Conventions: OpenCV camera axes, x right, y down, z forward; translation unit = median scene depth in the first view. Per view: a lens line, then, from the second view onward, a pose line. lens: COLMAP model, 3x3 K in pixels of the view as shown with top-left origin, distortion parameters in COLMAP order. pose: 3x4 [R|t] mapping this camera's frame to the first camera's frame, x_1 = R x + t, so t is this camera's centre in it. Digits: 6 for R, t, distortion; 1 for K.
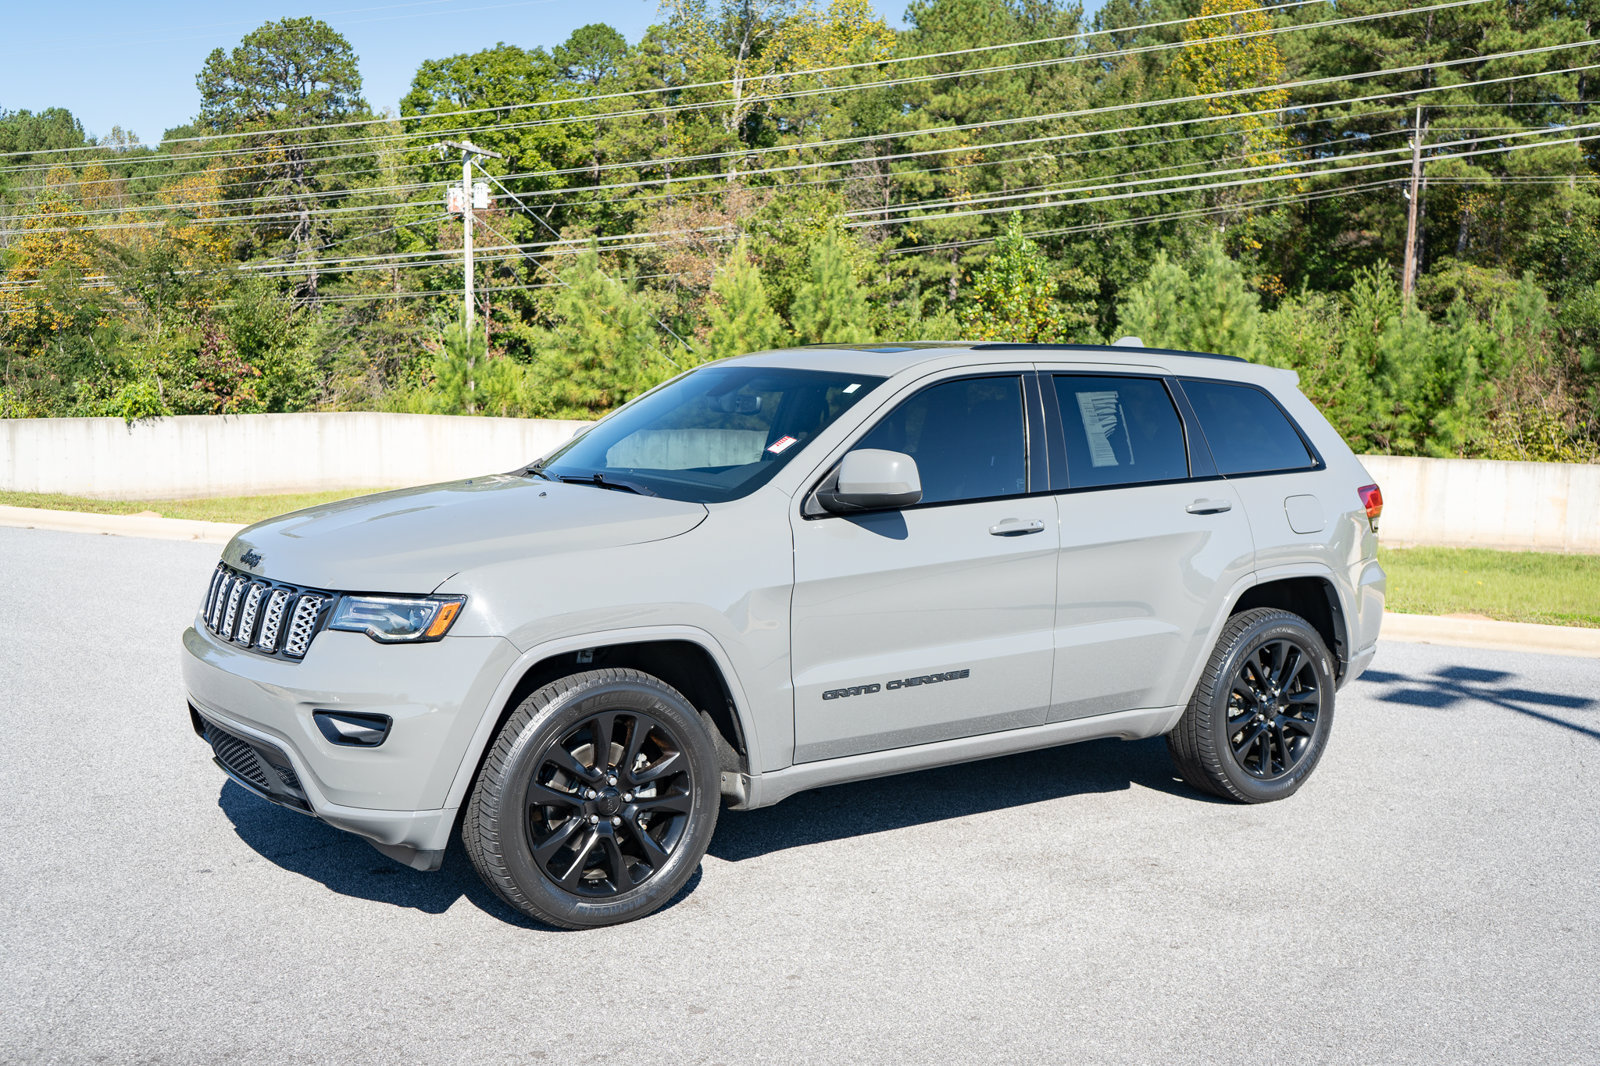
lens RADIAL K [[1698.5, 0, 800.0], [0, 1698.5, 533.0], [0, 0, 1]] dist [0.003002, 0.013309]
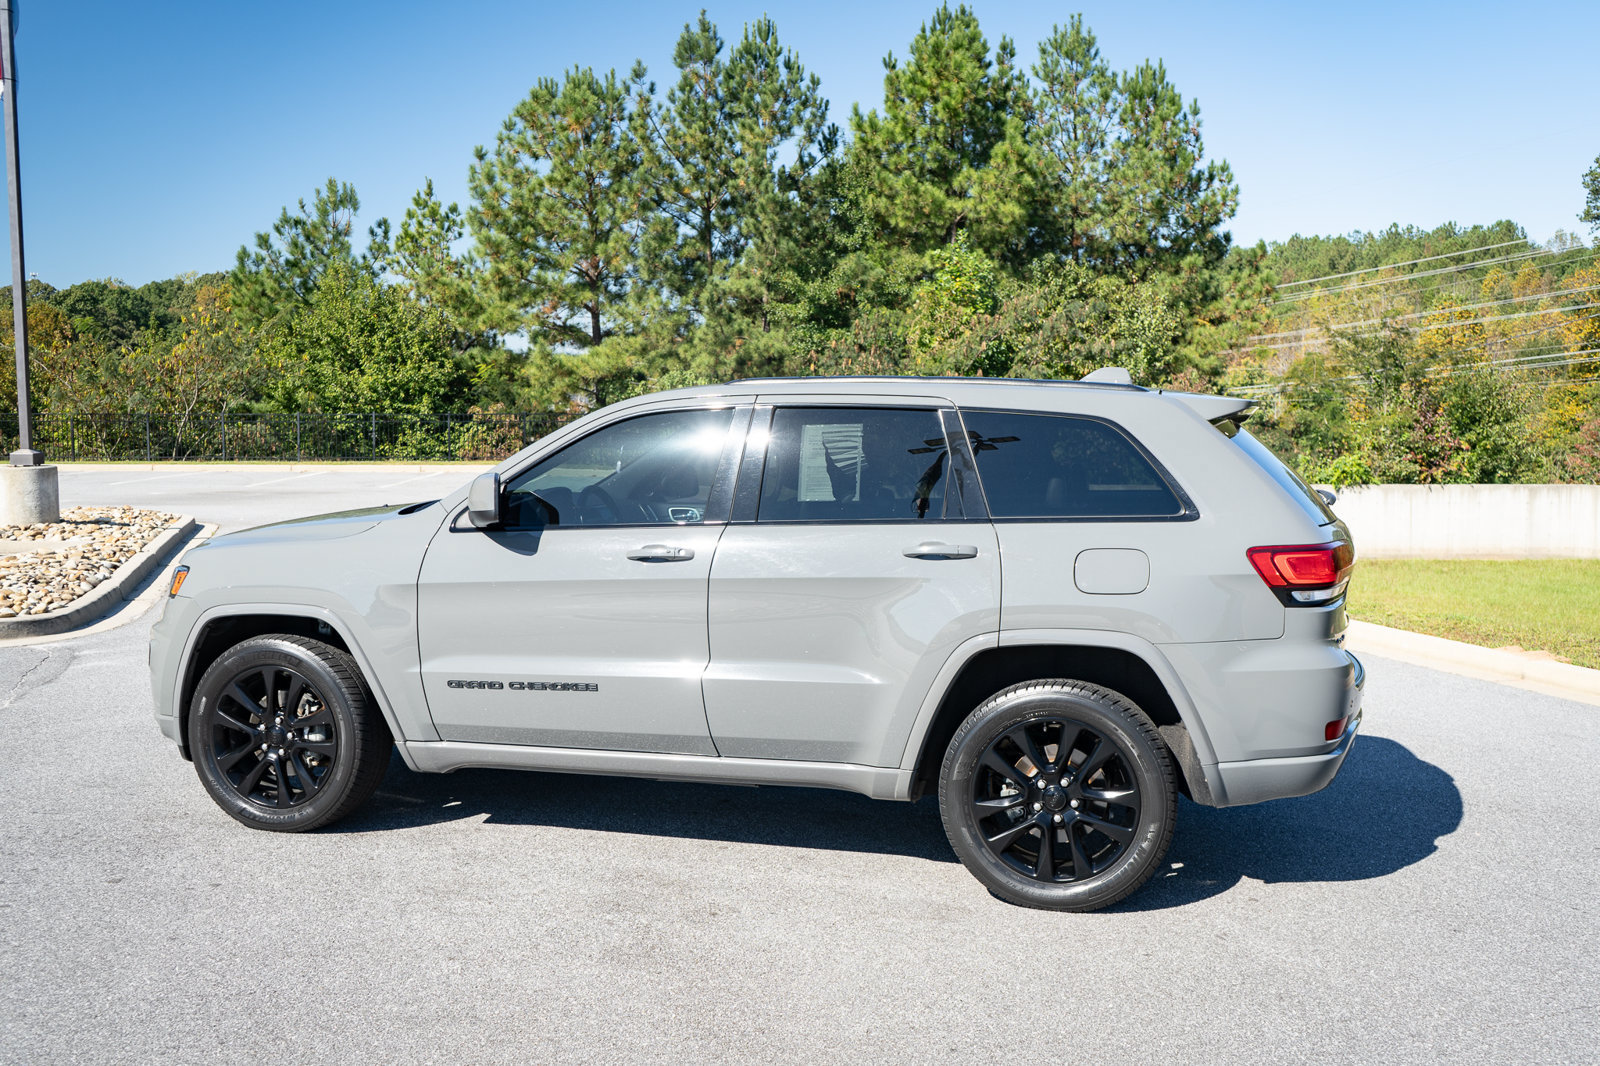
lens RADIAL K [[1480.5, 0, 800.0], [0, 1480.5, 533.0], [0, 0, 1]] dist [-0.006457, 0.017014]
pose [[0.636869, 0.041847, -0.769836, 0.069013], [-0.072876, 0.997322, -0.006076, -0.001343], [0.767520, 0.059973, 0.638213, 0.039089]]
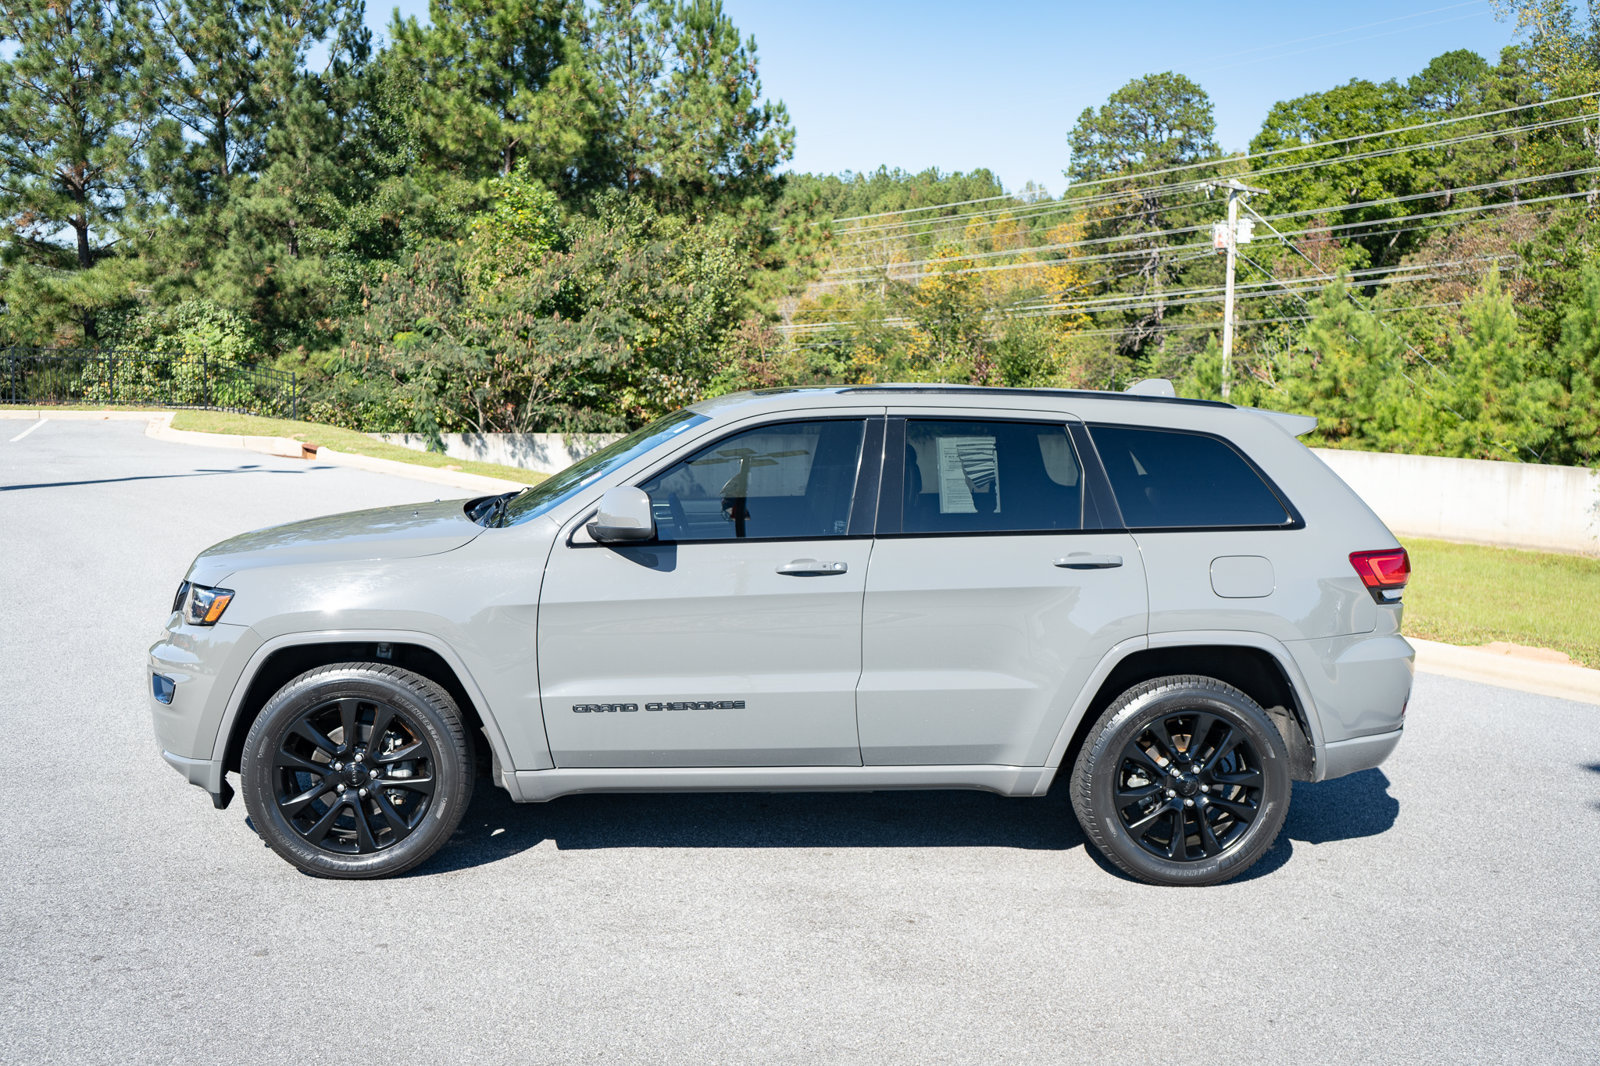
lens RADIAL K [[1581.1, 0, 800.0], [0, 1581.1, 533.0], [0, 0, 1]] dist [0.001073, 0.020736]
pose [[0.858578, 0.055427, -0.509678, 0.048016], [-0.059412, 0.998198, 0.008470, -0.002555], [0.509228, 0.023009, 0.860324, 0.014099]]
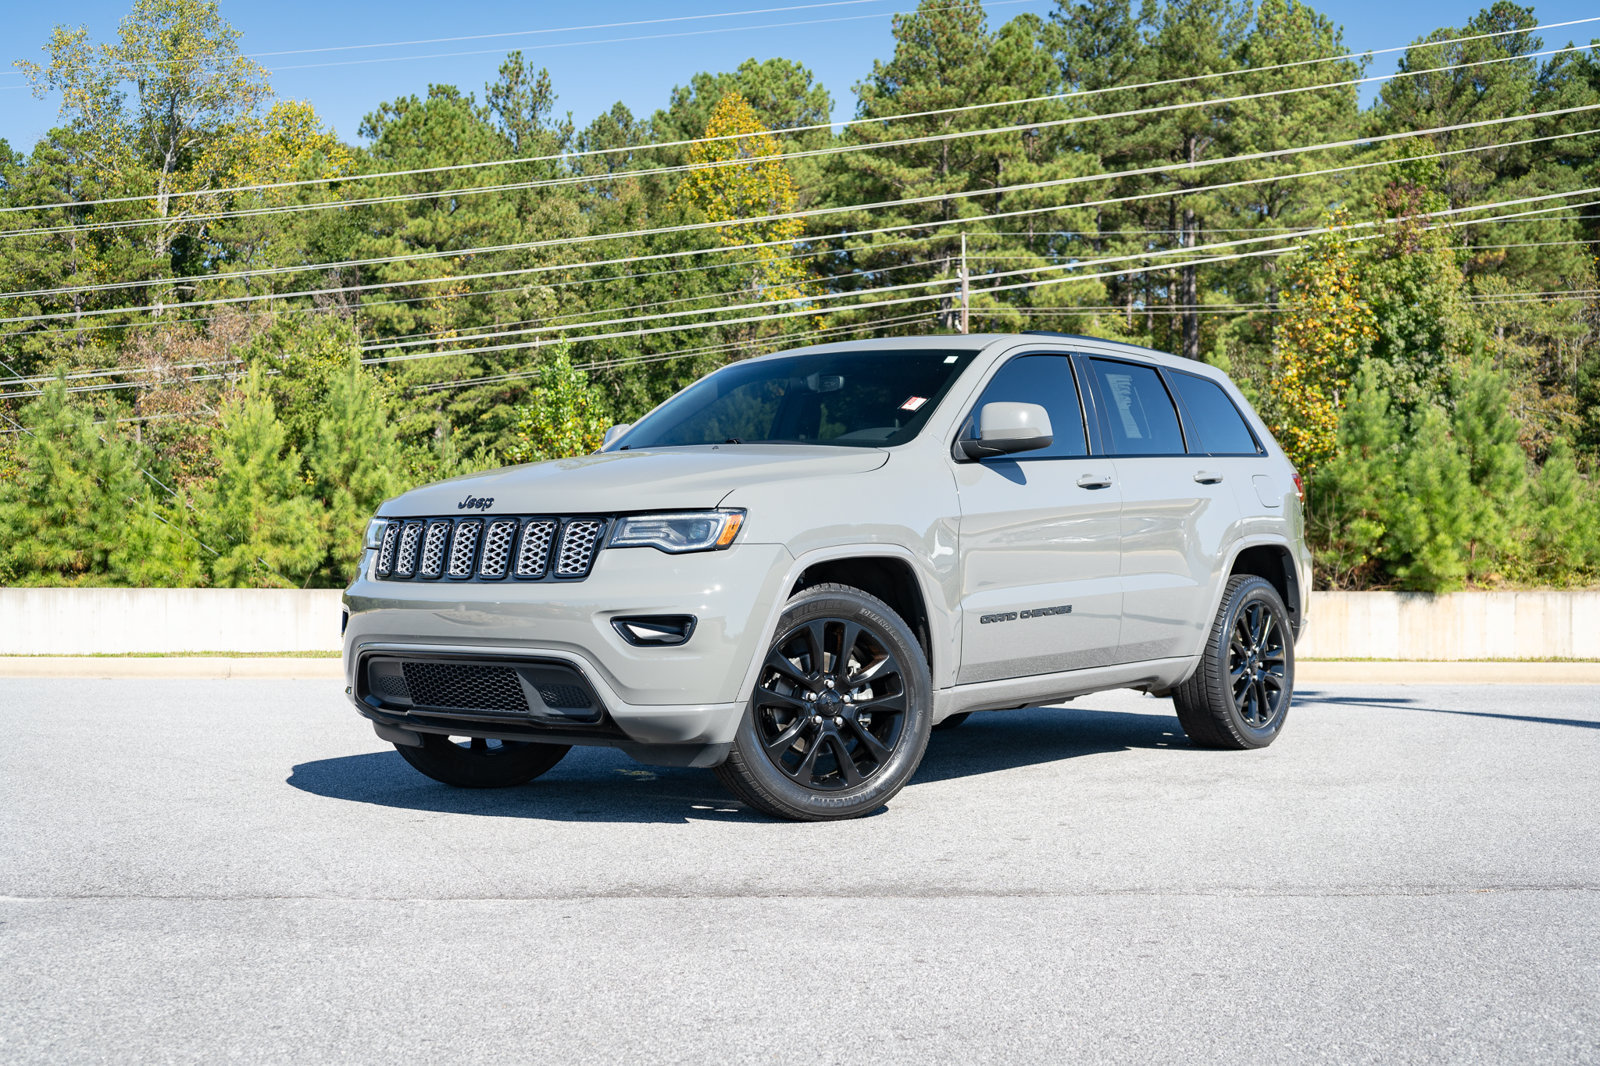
lens RADIAL K [[2036.5, 0, 803.1], [0, 2036.5, 502.8], [0, 0, 1]] dist [0.018354, 0.036949]
pose [[0.956126, -0.022279, 0.292109, -0.036428], [0.057172, 0.992122, -0.111467, 0.012164], [-0.287324, 0.123277, 0.949867, -0.021056]]
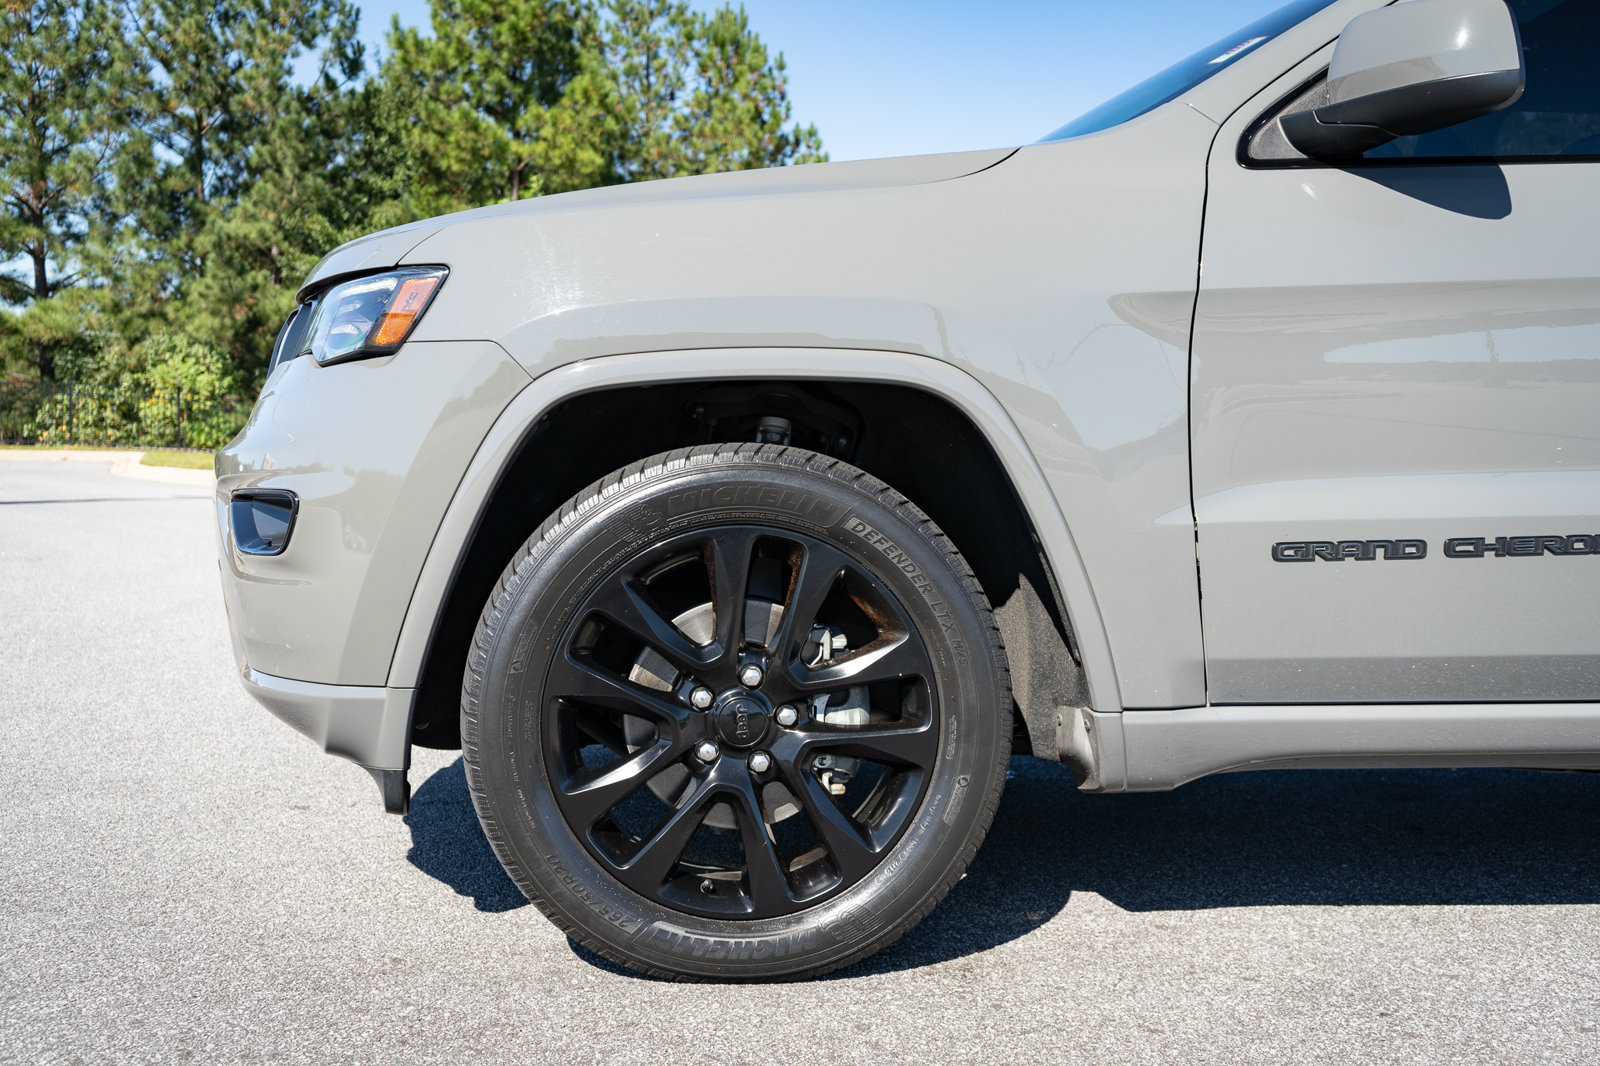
lens RADIAL K [[1628.9, 0, 800.0], [0, 1628.9, 533.0], [0, 0, 1]] dist [0.008768, 0.006317]
pose [[0.866112, 0.019037, -0.499487, 0.008849], [-0.050571, 0.997484, -0.049674, 0.008706], [0.497285, 0.068283, 0.864896, 0.041365]]
